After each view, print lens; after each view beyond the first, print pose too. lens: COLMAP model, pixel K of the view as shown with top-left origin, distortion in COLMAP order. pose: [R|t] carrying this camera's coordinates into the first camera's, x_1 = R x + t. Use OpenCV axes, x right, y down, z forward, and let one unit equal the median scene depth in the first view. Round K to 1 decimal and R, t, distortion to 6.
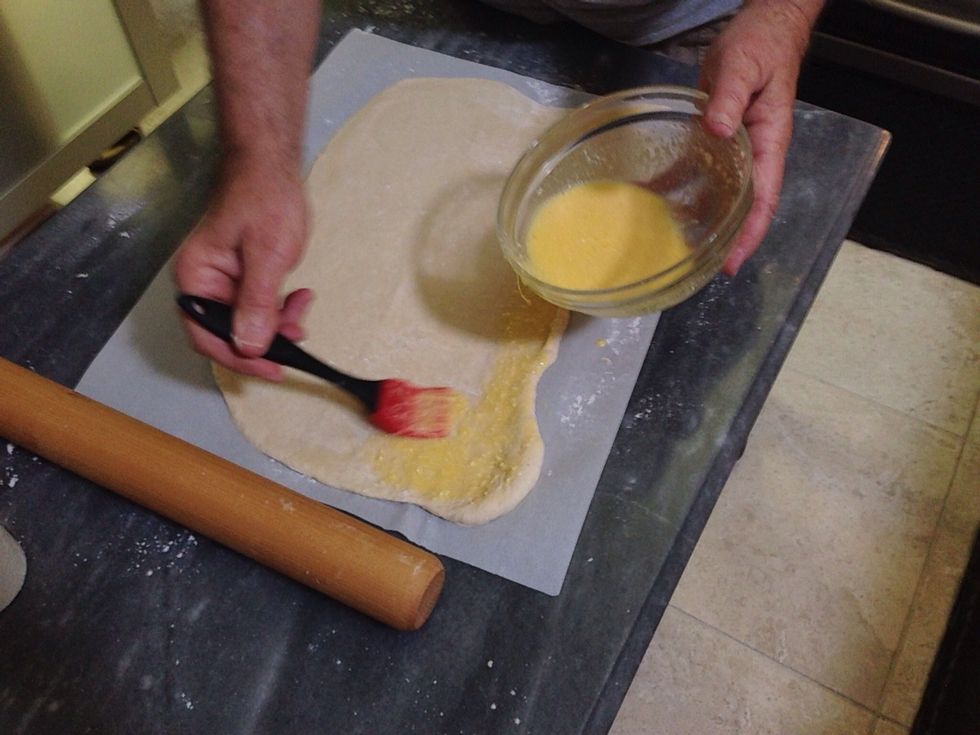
lens RADIAL K [[879.6, 0, 499.6], [0, 879.6, 356.9], [0, 0, 1]] dist [0.113253, -0.205021]
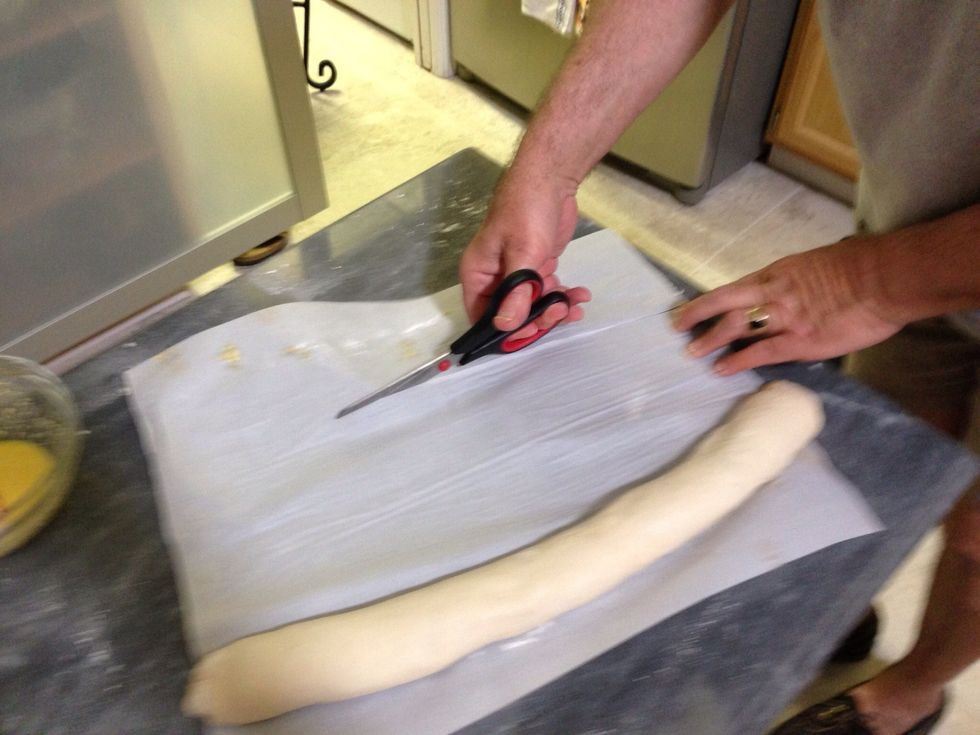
lens RADIAL K [[879.6, 0, 494.9], [0, 879.6, 362.6], [0, 0, 1]] dist [0.113253, -0.205021]
pose [[0.961841, 0.209566, -0.175908, 0.113684], [-0.228717, 0.968693, -0.096554, -0.152975], [0.150167, 0.133103, 0.979660, 0.079428]]
